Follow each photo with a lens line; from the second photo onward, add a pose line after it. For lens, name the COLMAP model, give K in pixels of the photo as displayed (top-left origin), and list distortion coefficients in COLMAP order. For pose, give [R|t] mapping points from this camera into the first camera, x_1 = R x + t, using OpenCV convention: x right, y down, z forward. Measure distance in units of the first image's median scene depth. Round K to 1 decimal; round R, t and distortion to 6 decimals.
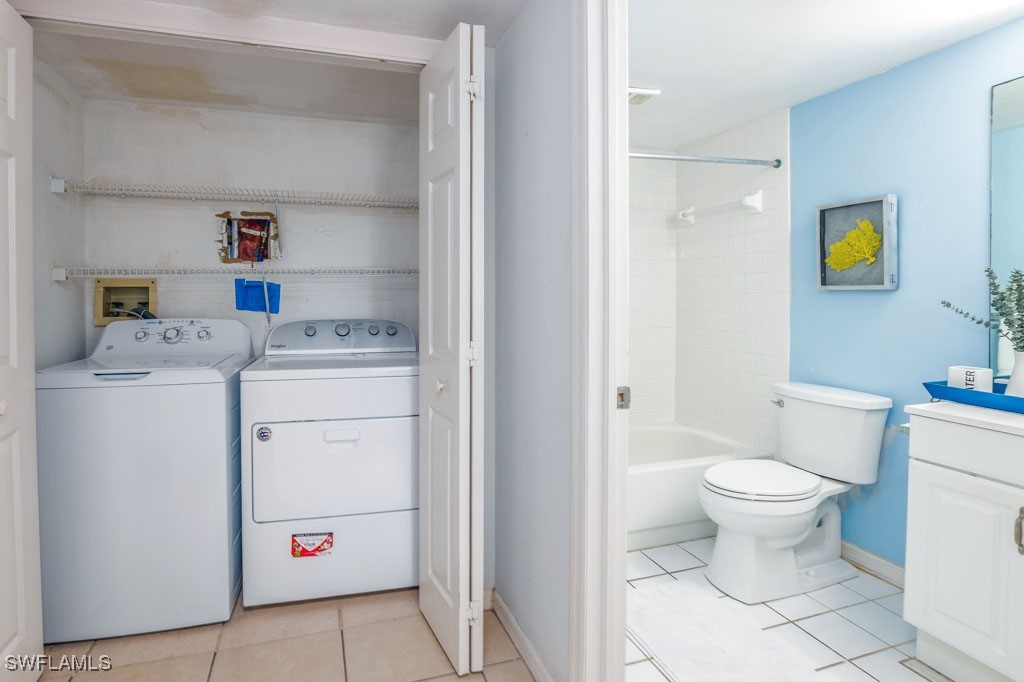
lens RADIAL K [[485.0, 0, 486.6], [0, 485.0, 303.5], [0, 0, 1]] dist [-0.031480, 0.008053]
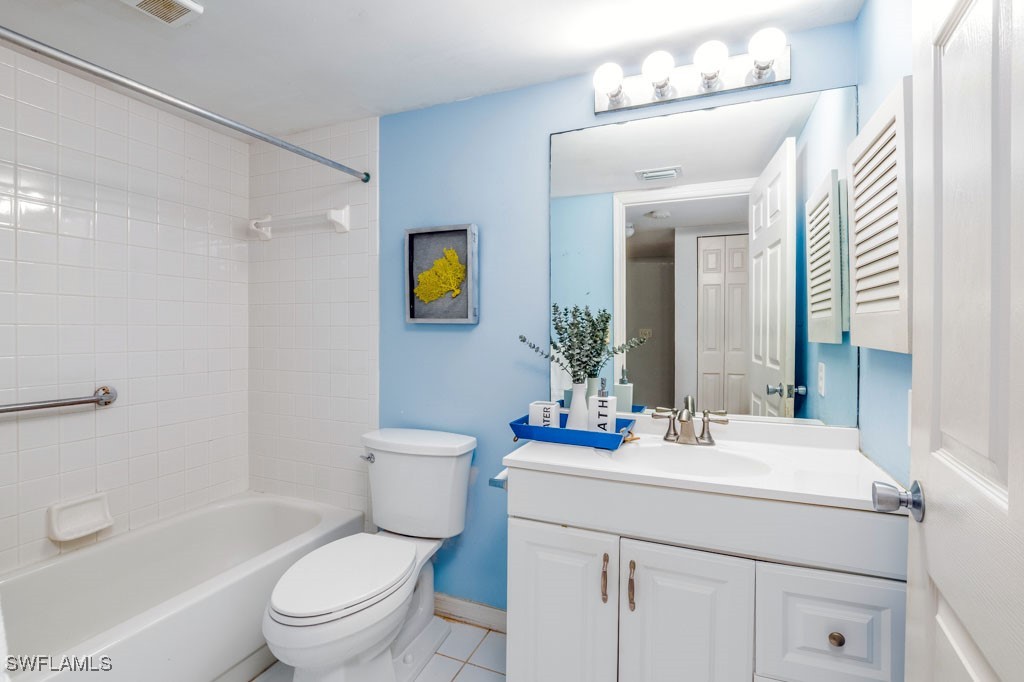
lens RADIAL K [[456.9, 0, 508.3], [0, 456.9, 336.8], [0, 0, 1]] dist [-0.024310, 0.000356]
pose [[0.659734, -0.006078, 0.751475, 0.188181], [0.004413, 0.999981, 0.004214, -0.005488], [-0.751486, 0.000536, 0.659749, 0.316026]]
